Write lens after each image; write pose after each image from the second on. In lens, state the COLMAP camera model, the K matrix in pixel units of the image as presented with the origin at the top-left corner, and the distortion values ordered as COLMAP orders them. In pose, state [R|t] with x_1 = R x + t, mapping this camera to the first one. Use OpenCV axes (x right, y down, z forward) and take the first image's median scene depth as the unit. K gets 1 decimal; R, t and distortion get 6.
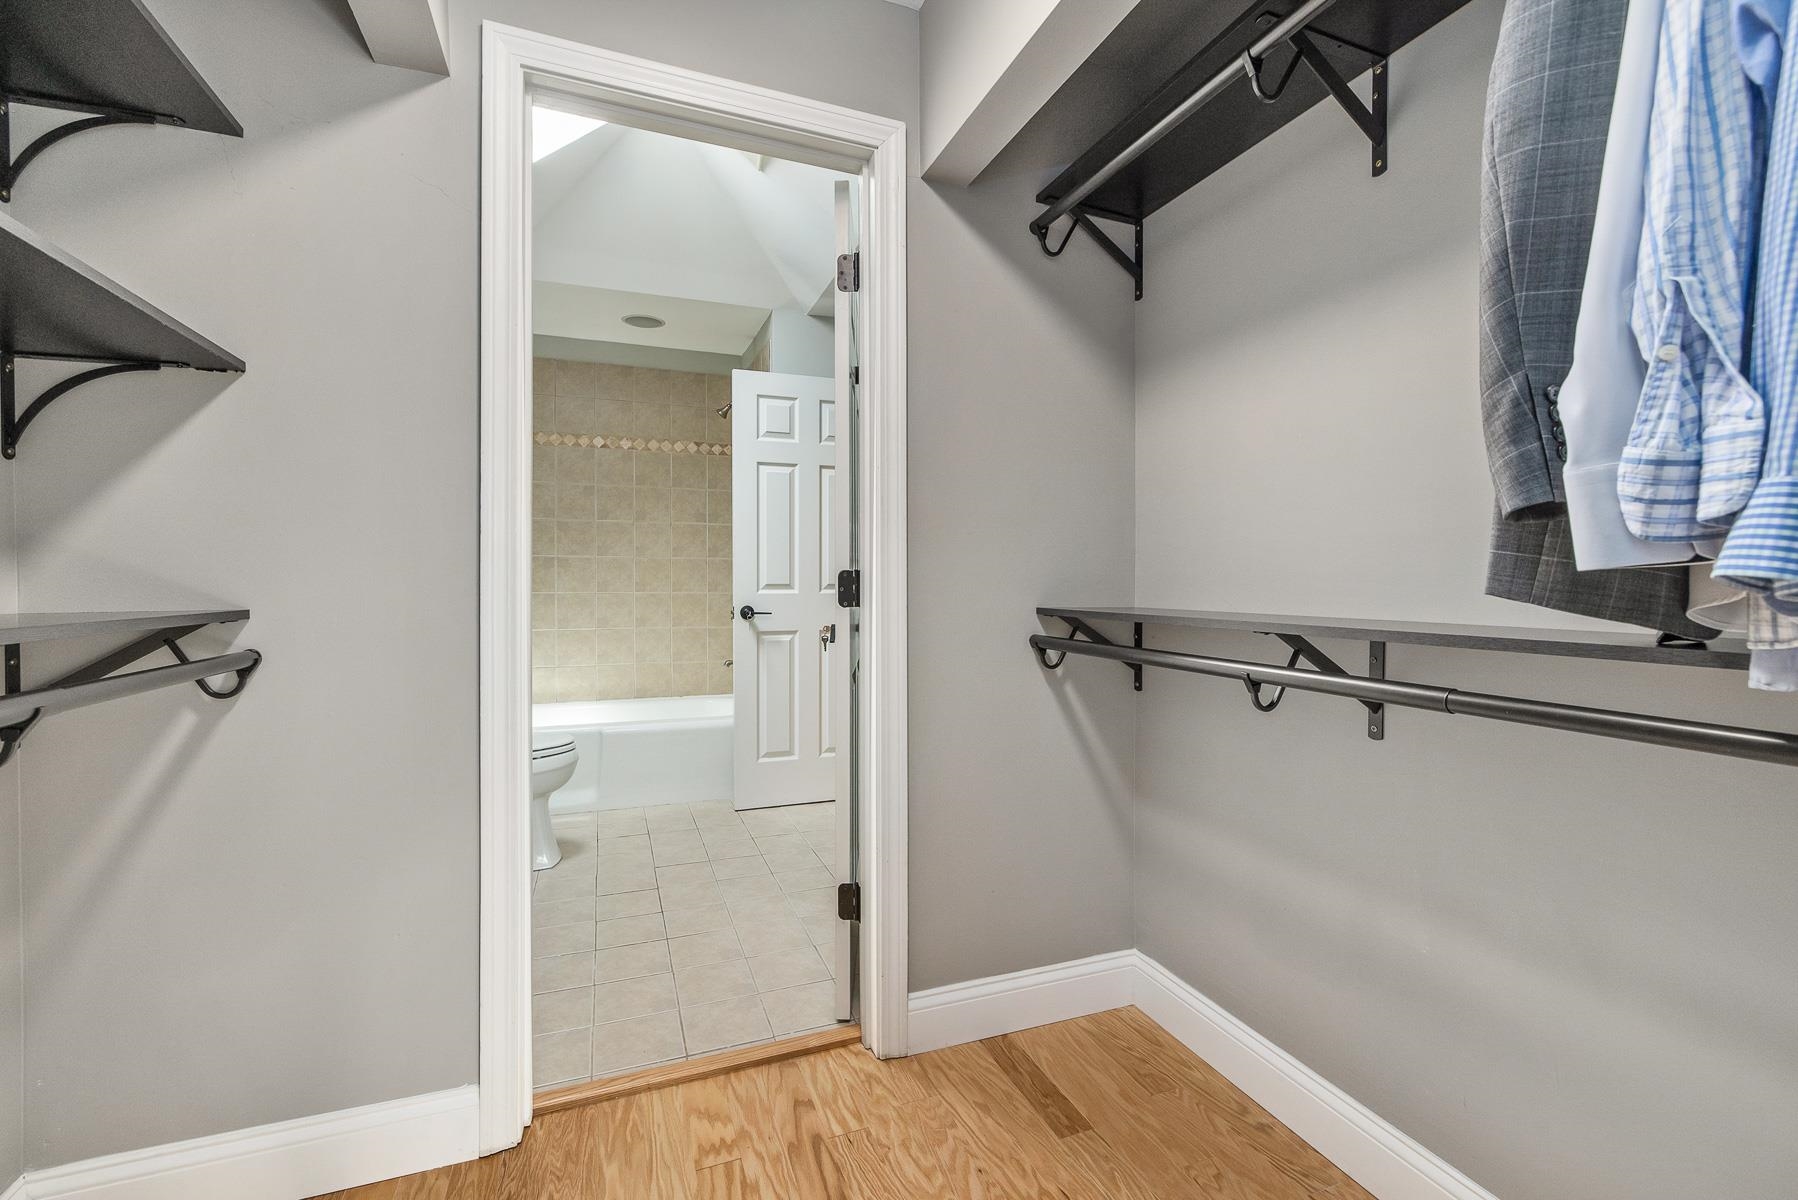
lens RADIAL K [[775.9, 0, 899.1], [0, 775.9, 592.8], [0, 0, 1]] dist [0.000229, 0.000014]
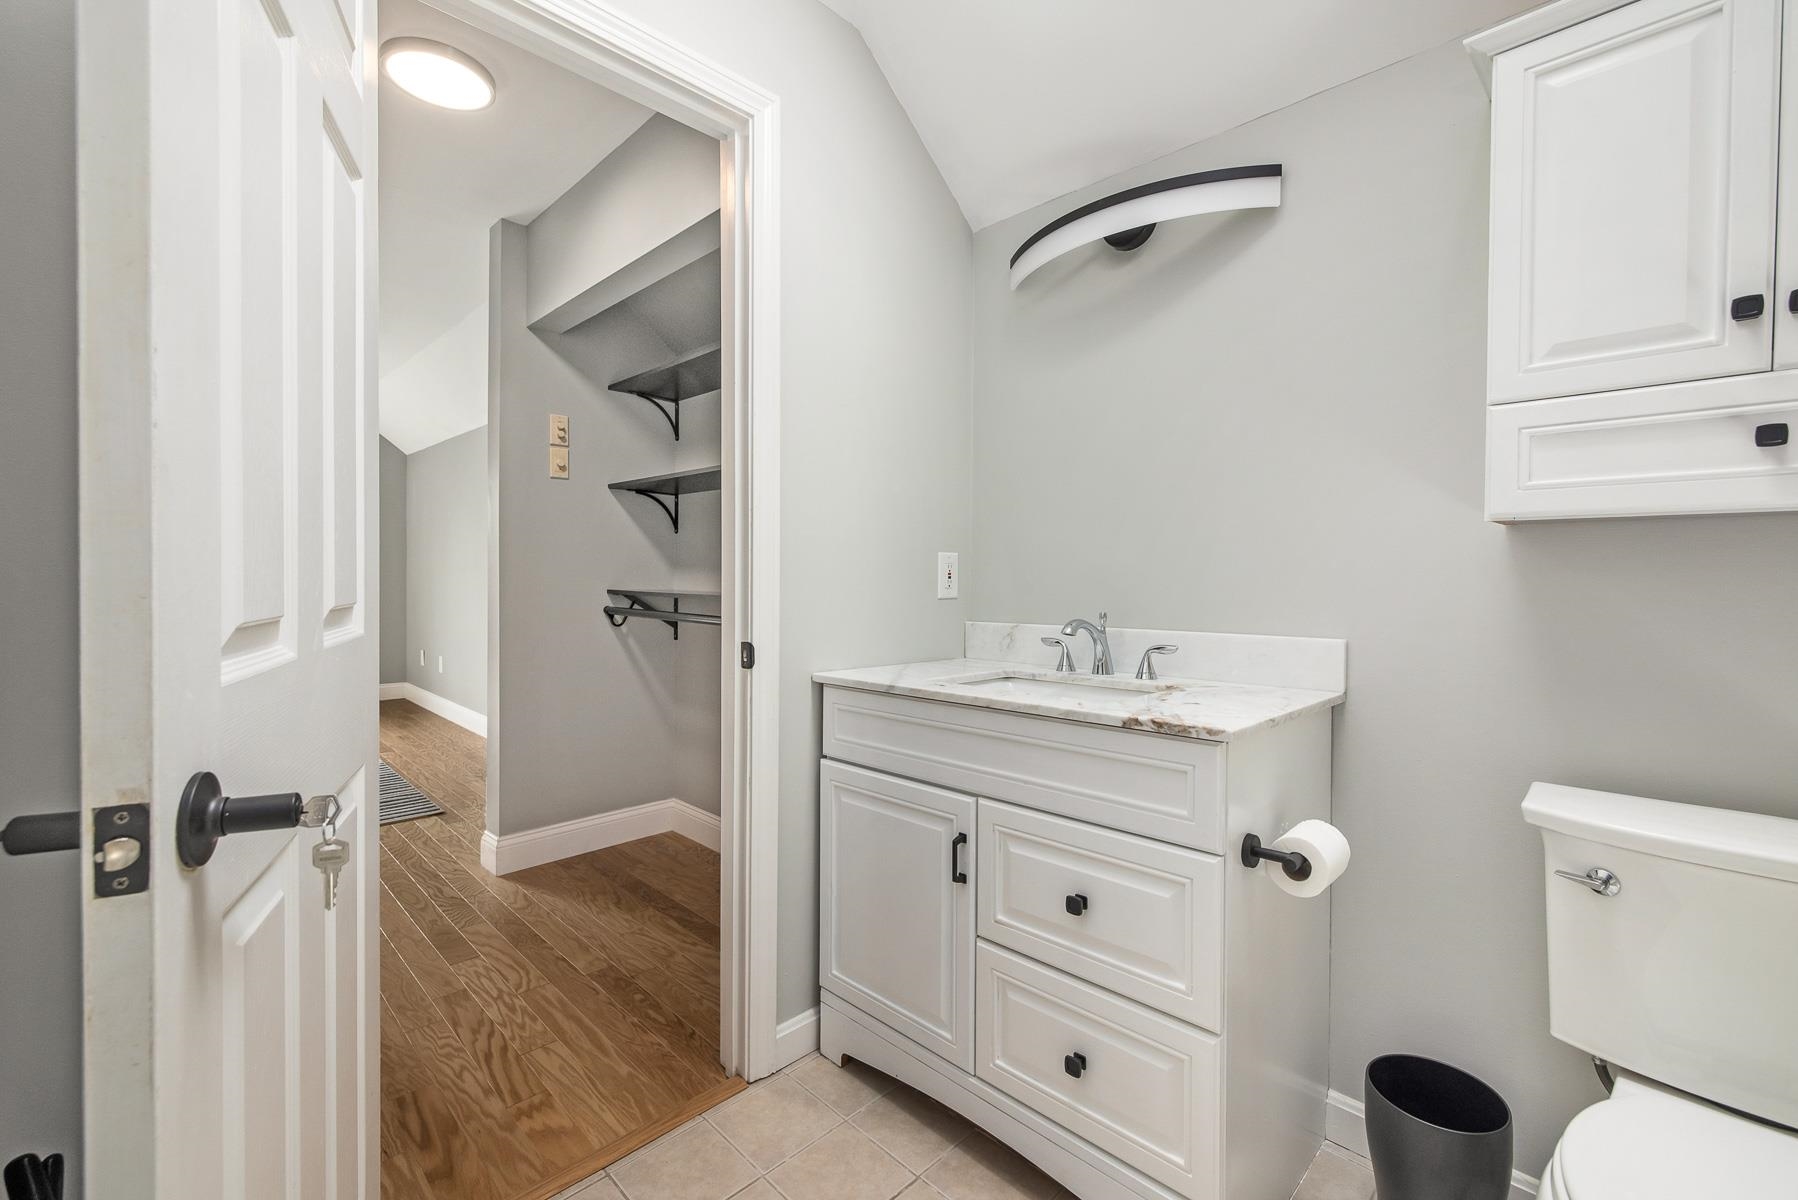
lens RADIAL K [[775.9, 0, 899.2], [0, 775.9, 597.5], [0, 0, 1]] dist [0.000229, 0.000014]
pose [[-0.917278, 0.001146, -0.398245, -0.271159], [-0.006896, 0.999800, 0.018760, -0.014765], [0.398187, 0.019955, -0.917087, 2.163982]]
